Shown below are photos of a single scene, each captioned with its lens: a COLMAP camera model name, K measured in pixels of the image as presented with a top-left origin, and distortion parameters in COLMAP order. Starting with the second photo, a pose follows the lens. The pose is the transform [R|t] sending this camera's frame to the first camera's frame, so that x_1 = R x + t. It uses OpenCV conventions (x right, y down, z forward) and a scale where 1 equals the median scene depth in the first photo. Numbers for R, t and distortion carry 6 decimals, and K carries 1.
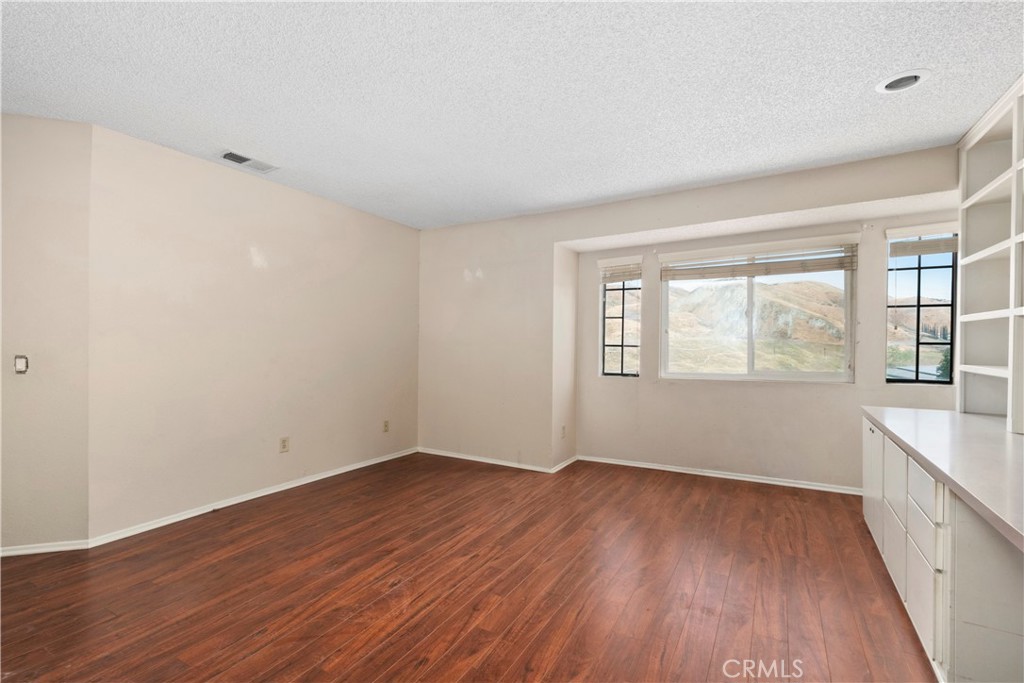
lens RADIAL K [[473.9, 0, 509.4], [0, 473.9, 346.0], [0, 0, 1]] dist [0.000677, 0.000736]
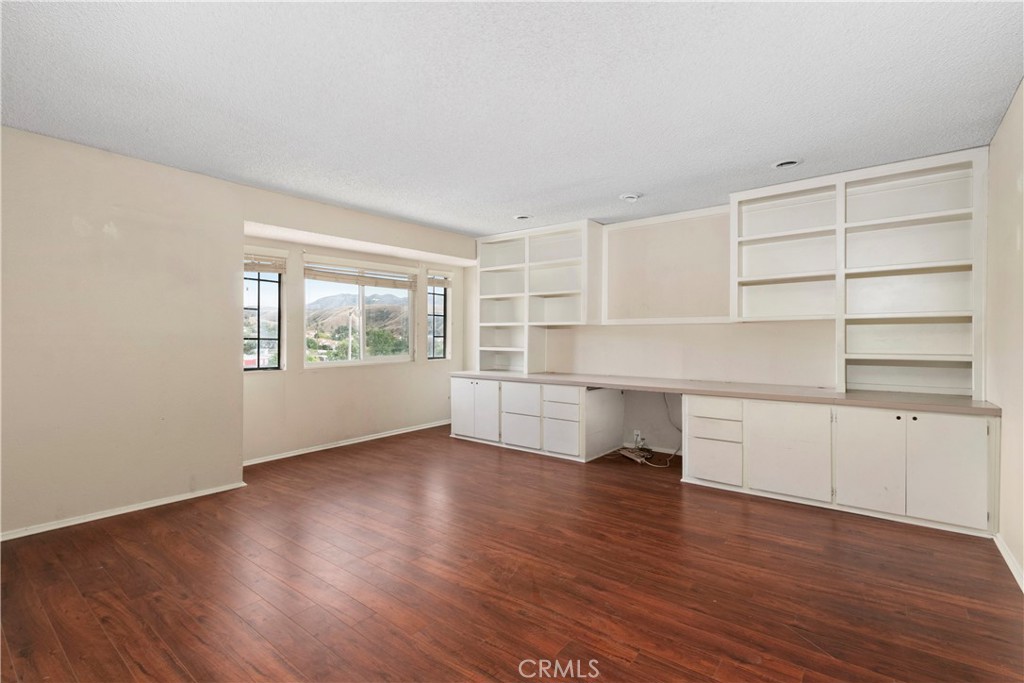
lens RADIAL K [[473.9, 0, 512.0], [0, 473.9, 337.8], [0, 0, 1]] dist [0.000677, 0.000736]
pose [[0.135263, 0.001469, 0.990809, -0.799394], [0.009140, 0.999955, -0.002730, 0.005295], [-0.990768, 0.009425, 0.135243, 0.455239]]
